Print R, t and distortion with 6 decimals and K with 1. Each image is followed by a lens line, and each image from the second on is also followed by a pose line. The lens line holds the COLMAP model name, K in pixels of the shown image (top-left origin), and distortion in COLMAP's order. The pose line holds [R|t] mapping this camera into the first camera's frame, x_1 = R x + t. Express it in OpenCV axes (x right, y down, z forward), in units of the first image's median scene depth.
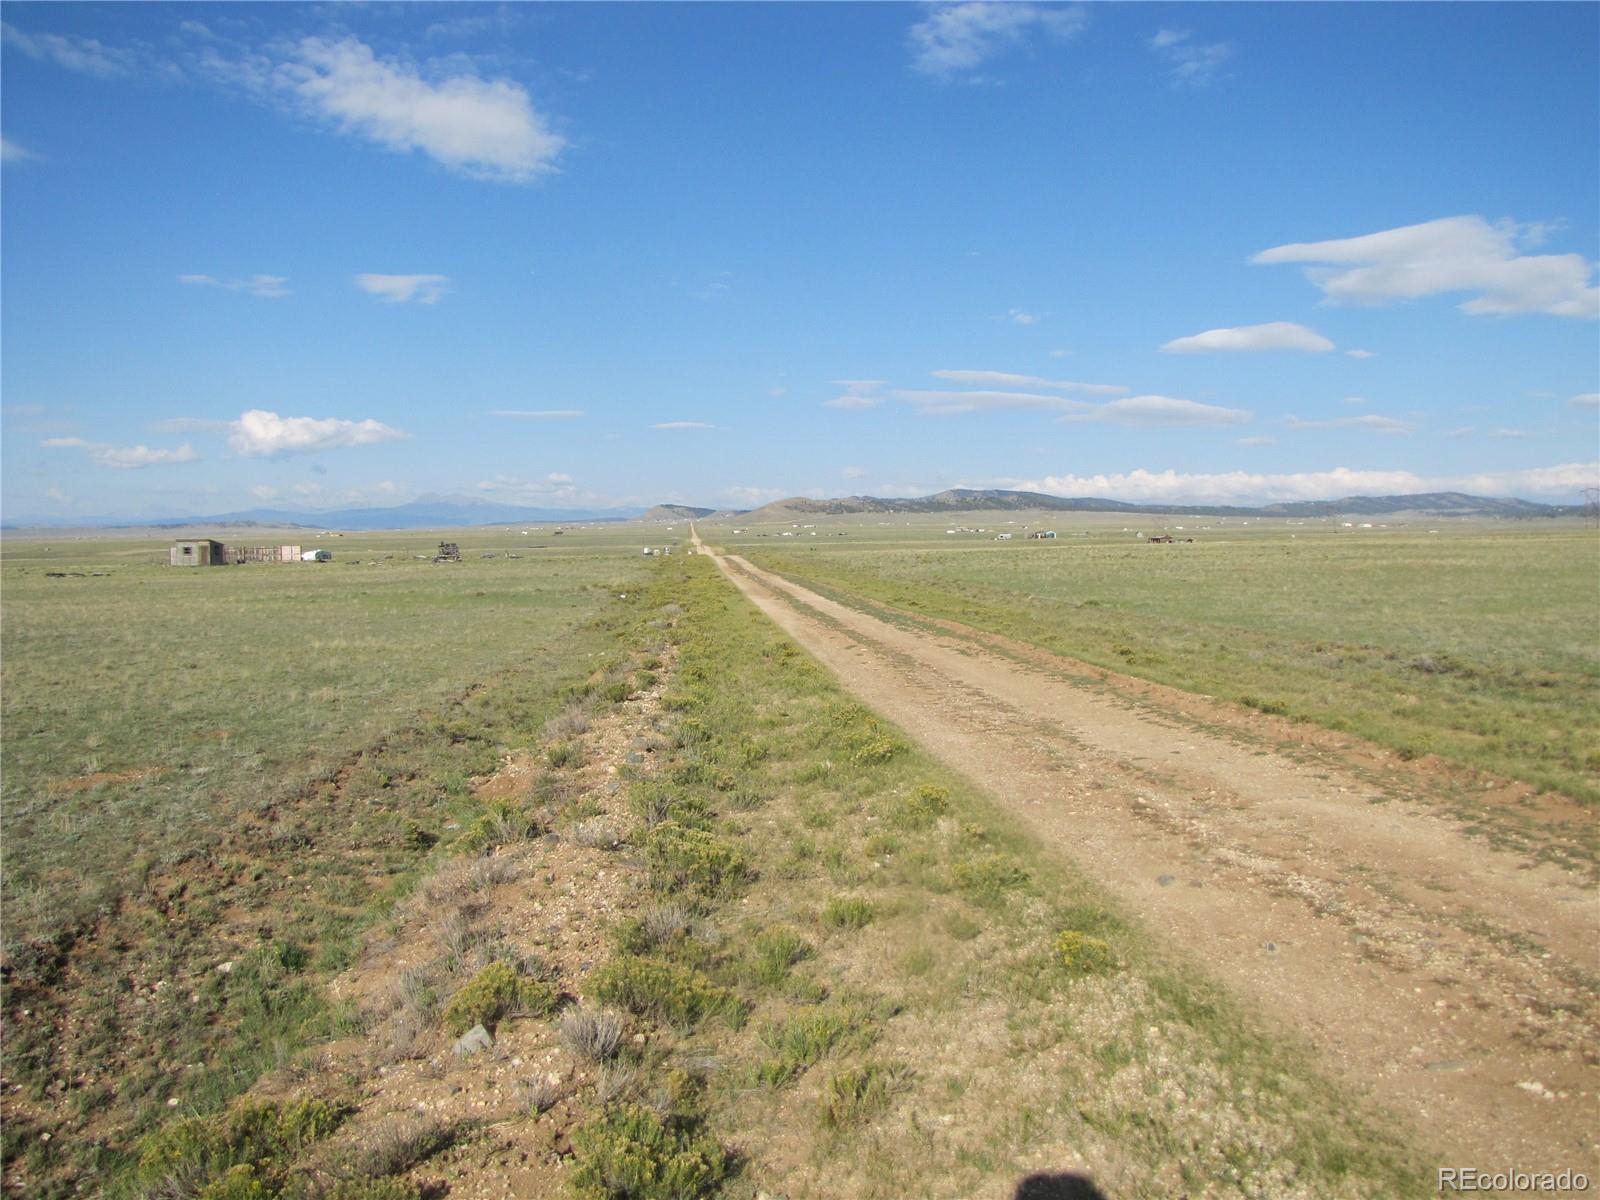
lens RADIAL K [[1310.4, 0, 829.9], [0, 1310.4, 590.6], [0, 0, 1]] dist [-0.184246, 0.129399]
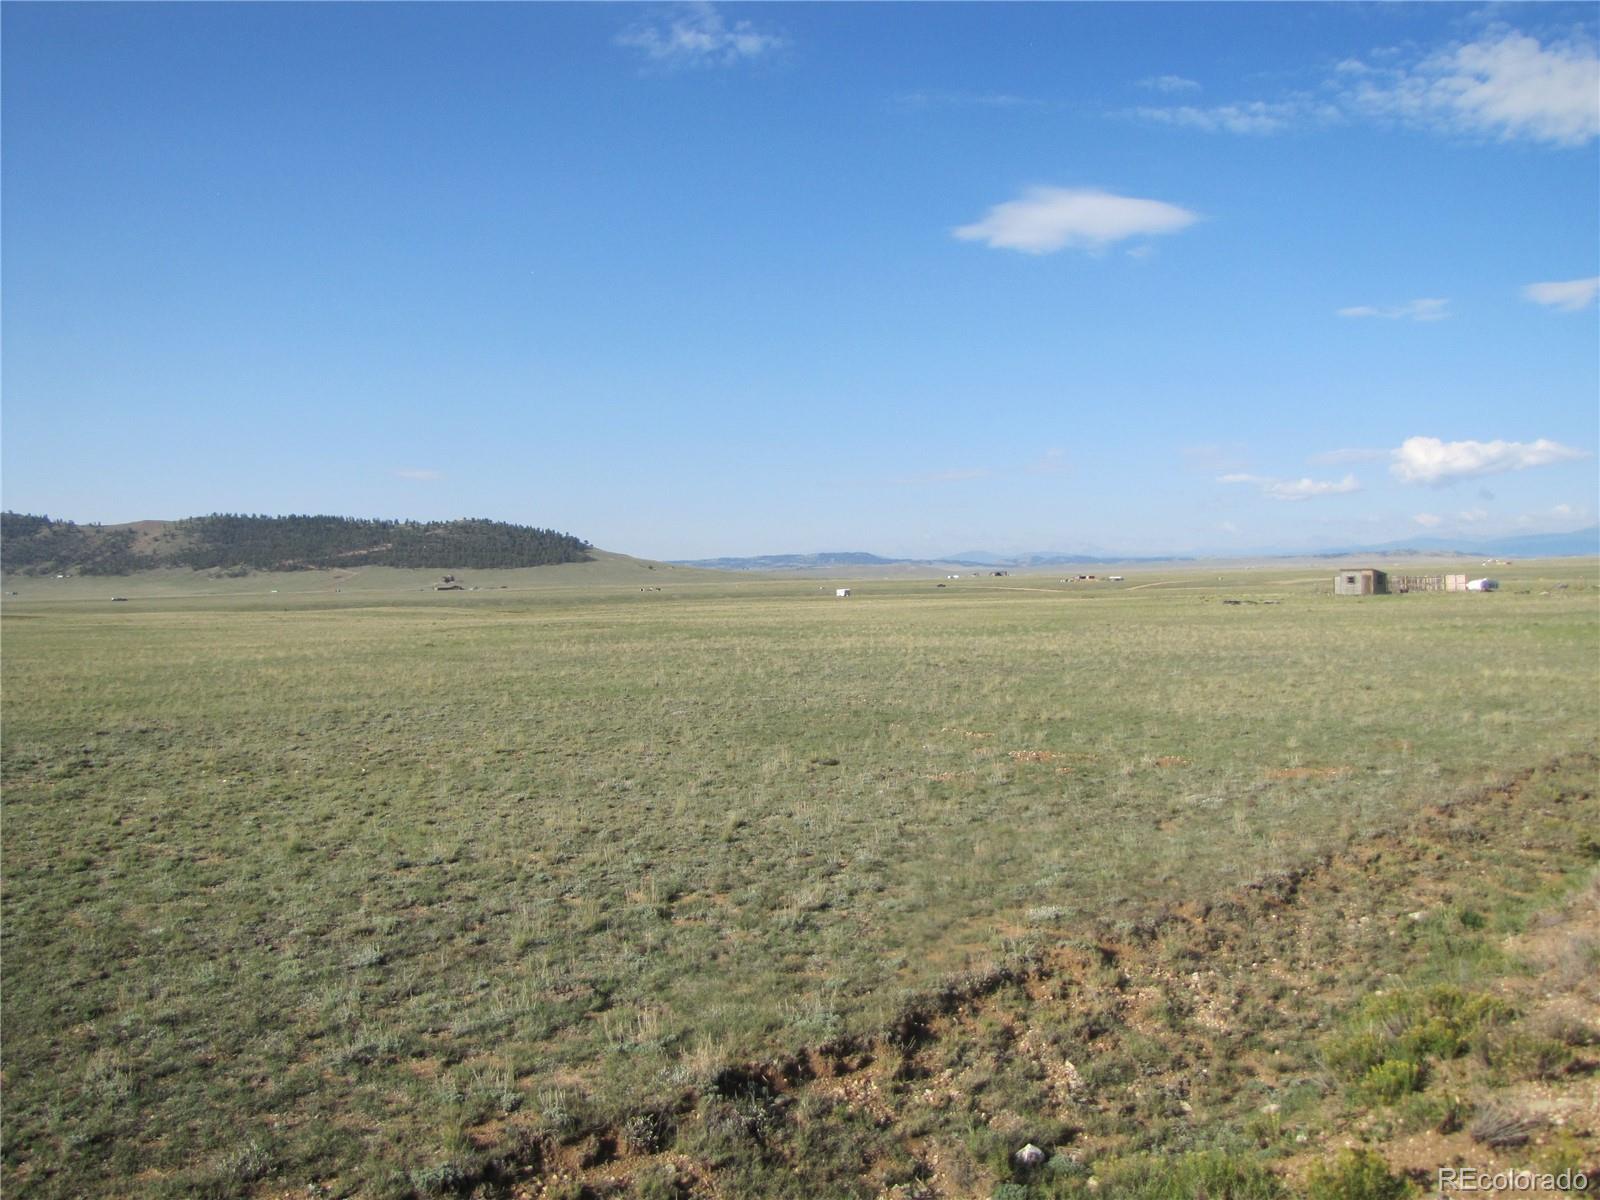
lens RADIAL K [[1356.7, 0, 873.0], [0, 1356.7, 603.0], [0, 0, 1]] dist [-0.154218, 0.210223]
pose [[0.687641, 0.006757, -0.726020, 0.065958], [-0.016742, 0.999838, -0.006551, 0.004402], [0.725858, 0.016660, 0.687643, -0.198384]]
